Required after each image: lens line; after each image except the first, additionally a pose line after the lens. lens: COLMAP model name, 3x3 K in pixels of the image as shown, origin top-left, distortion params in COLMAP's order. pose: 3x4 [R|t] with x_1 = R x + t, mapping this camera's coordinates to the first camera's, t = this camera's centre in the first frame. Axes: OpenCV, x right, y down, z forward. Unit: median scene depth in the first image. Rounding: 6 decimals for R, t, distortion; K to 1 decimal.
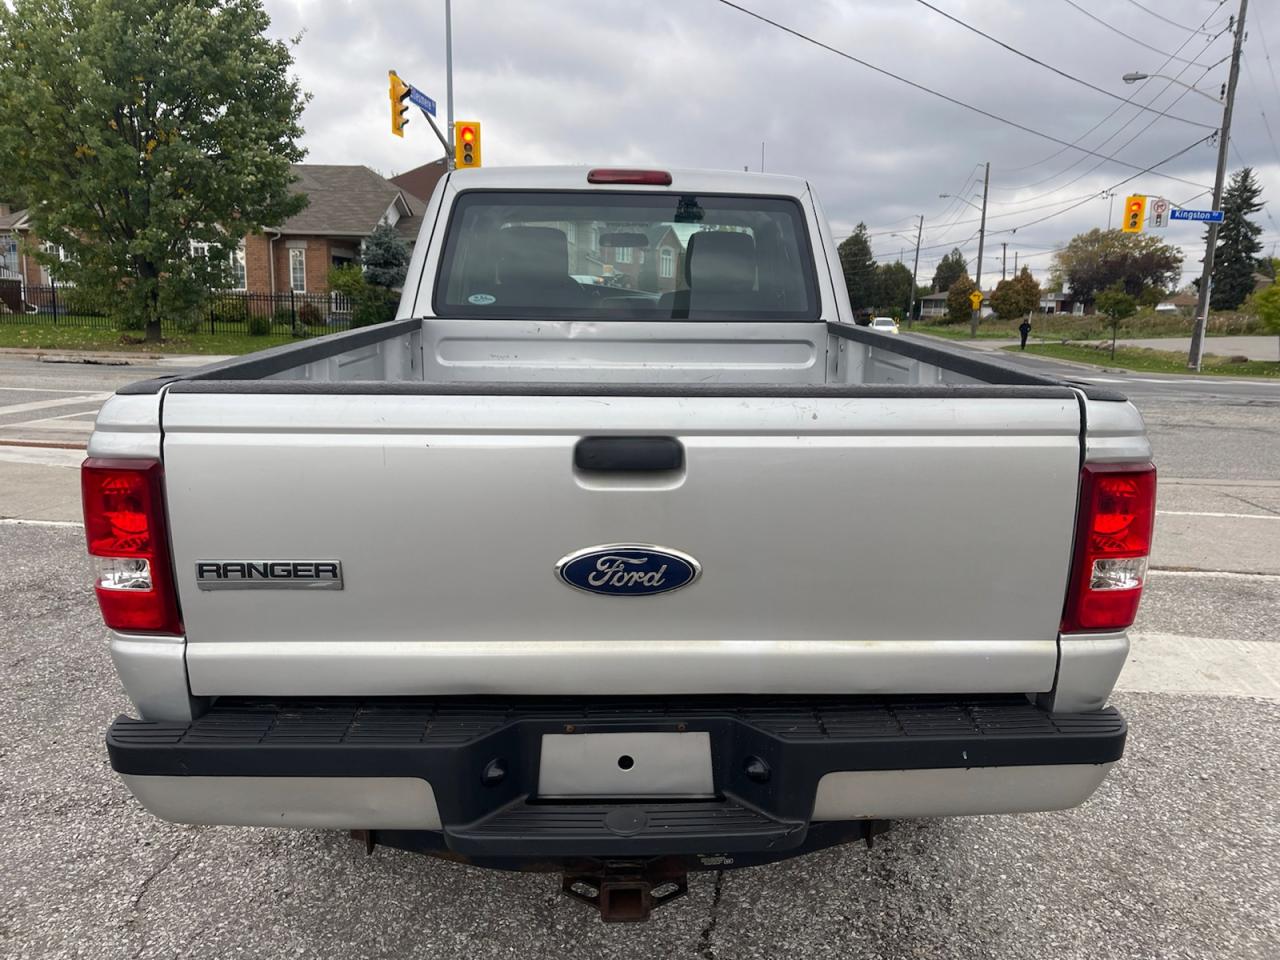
lens RADIAL K [[967.7, 0, 651.2], [0, 967.7, 486.4], [0, 0, 1]] dist [0.087546, -0.116149]
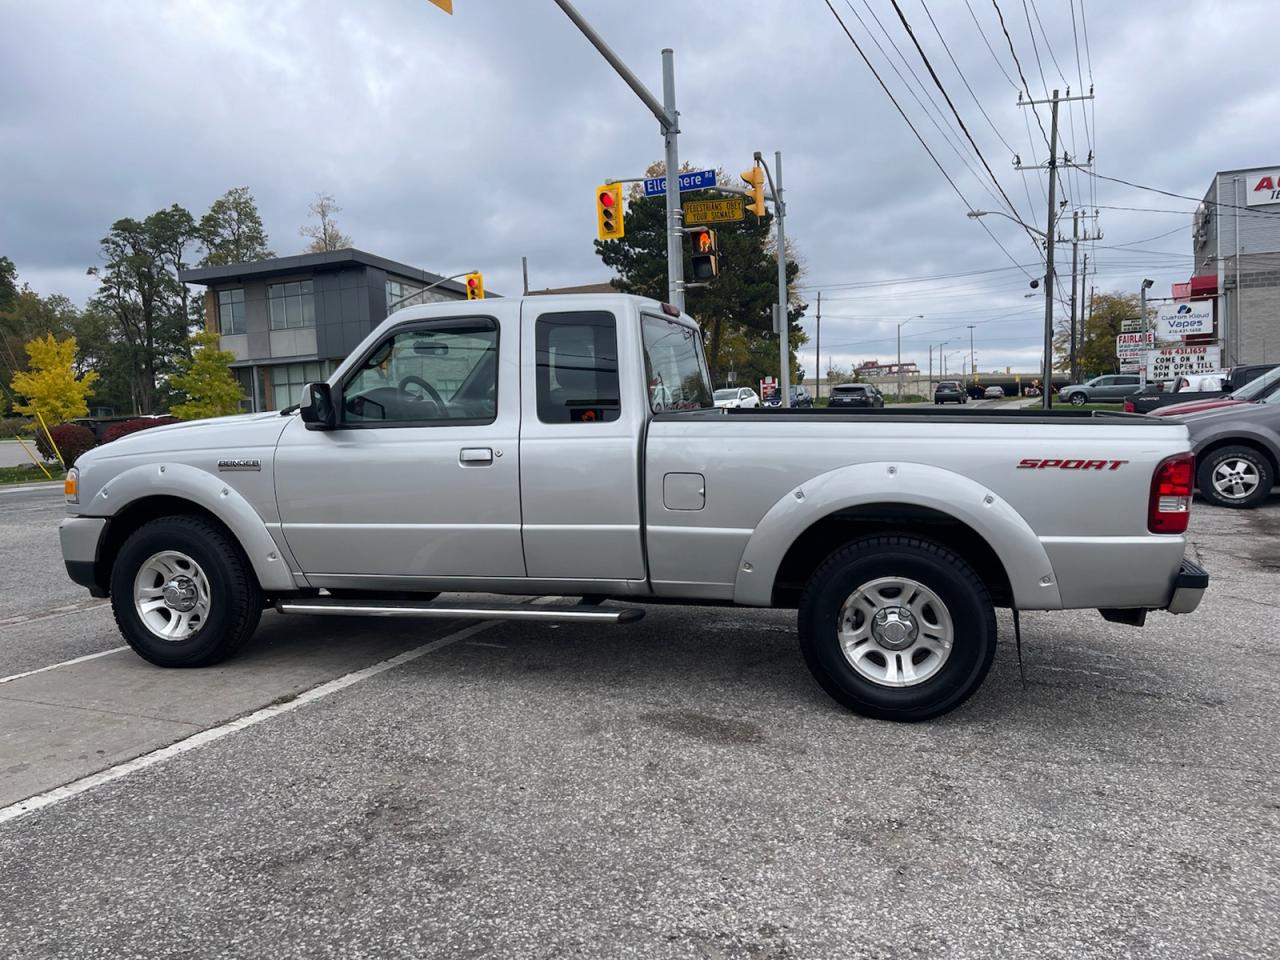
lens RADIAL K [[975.6, 0, 634.9], [0, 975.6, 482.2], [0, 0, 1]] dist [0.074442, -0.102442]
pose [[0.297358, -0.099913, 0.949524, -1.382767], [0.208711, 0.977259, 0.037470, -0.139404], [-0.931675, 0.187034, 0.311449, 0.658769]]
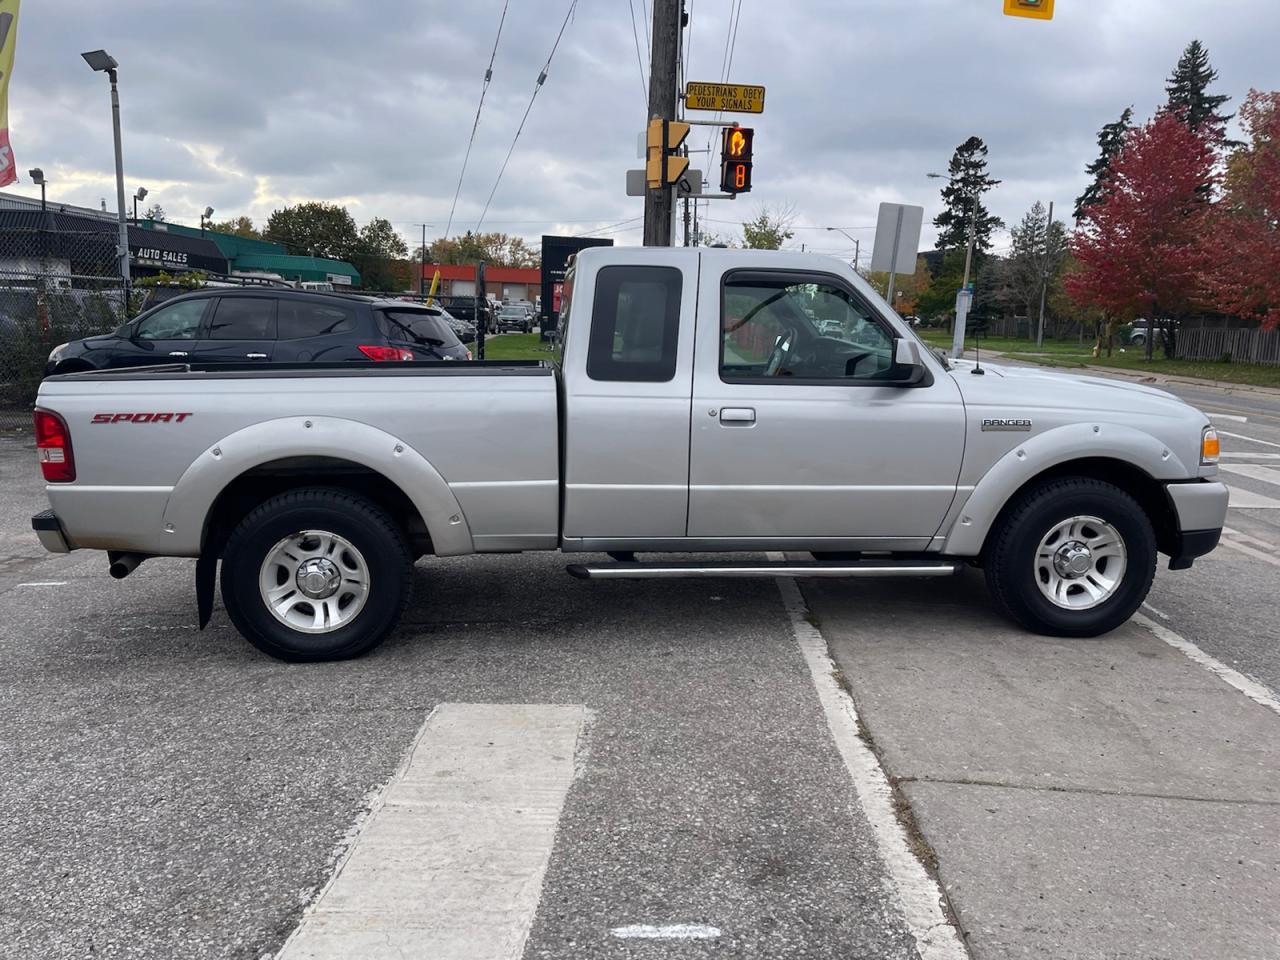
lens RADIAL K [[967.7, 0, 651.2], [0, 967.7, 486.4], [0, 0, 1]] dist [0.087546, -0.116149]
pose [[0.100831, 0.147884, -0.983851, 1.383271], [-0.205427, 0.970676, 0.124850, -0.202531], [0.973464, 0.189521, 0.128254, 0.992283]]
